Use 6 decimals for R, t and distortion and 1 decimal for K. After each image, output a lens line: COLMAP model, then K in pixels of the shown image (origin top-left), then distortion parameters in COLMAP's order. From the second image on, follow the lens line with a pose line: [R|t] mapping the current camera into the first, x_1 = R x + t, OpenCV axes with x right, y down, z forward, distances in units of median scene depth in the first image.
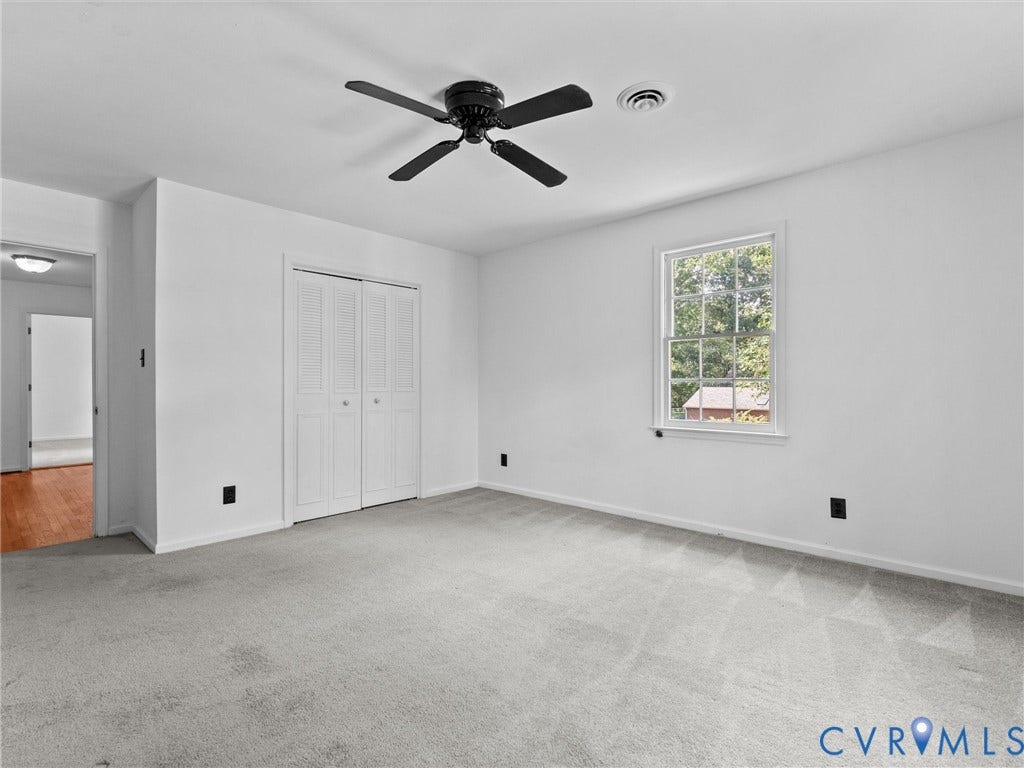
lens RADIAL K [[470.2, 0, 511.0], [0, 470.2, 384.7], [0, 0, 1]] dist [-0.001071, -0.000490]
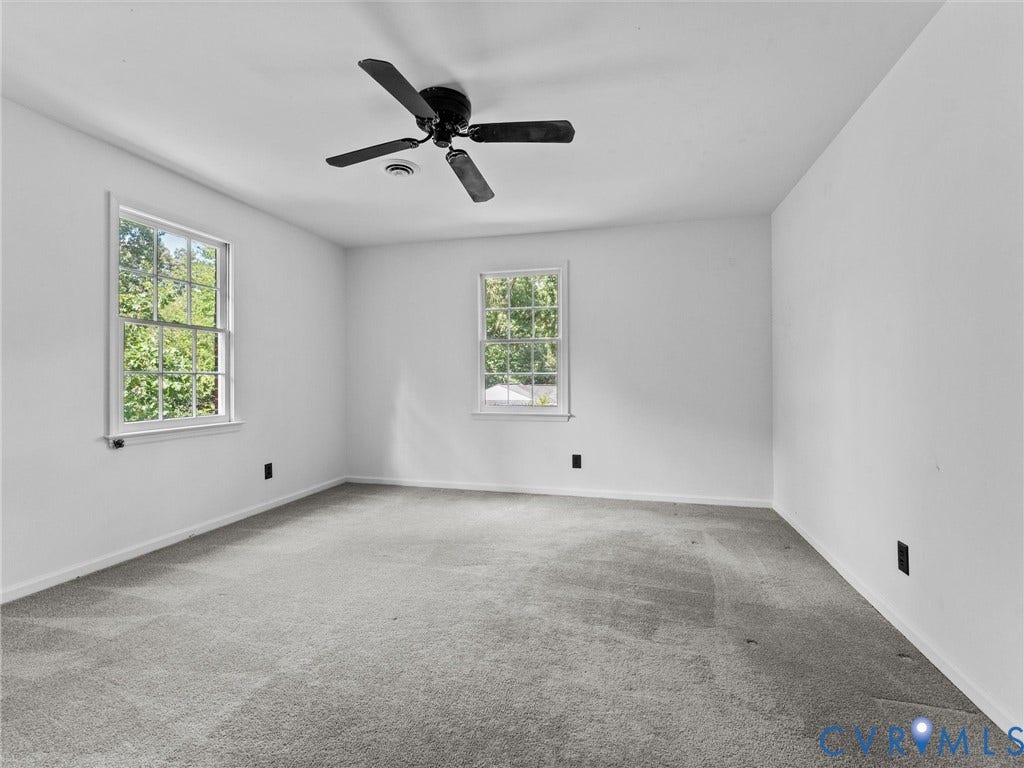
lens RADIAL K [[470.2, 0, 511.0], [0, 470.2, 384.7], [0, 0, 1]] dist [-0.001071, -0.000490]
pose [[-0.469384, 0.000737, 0.882994, -0.691948], [0.015524, 0.999852, 0.007418, 0.015553], [-0.882858, 0.017189, -0.469325, 0.865555]]
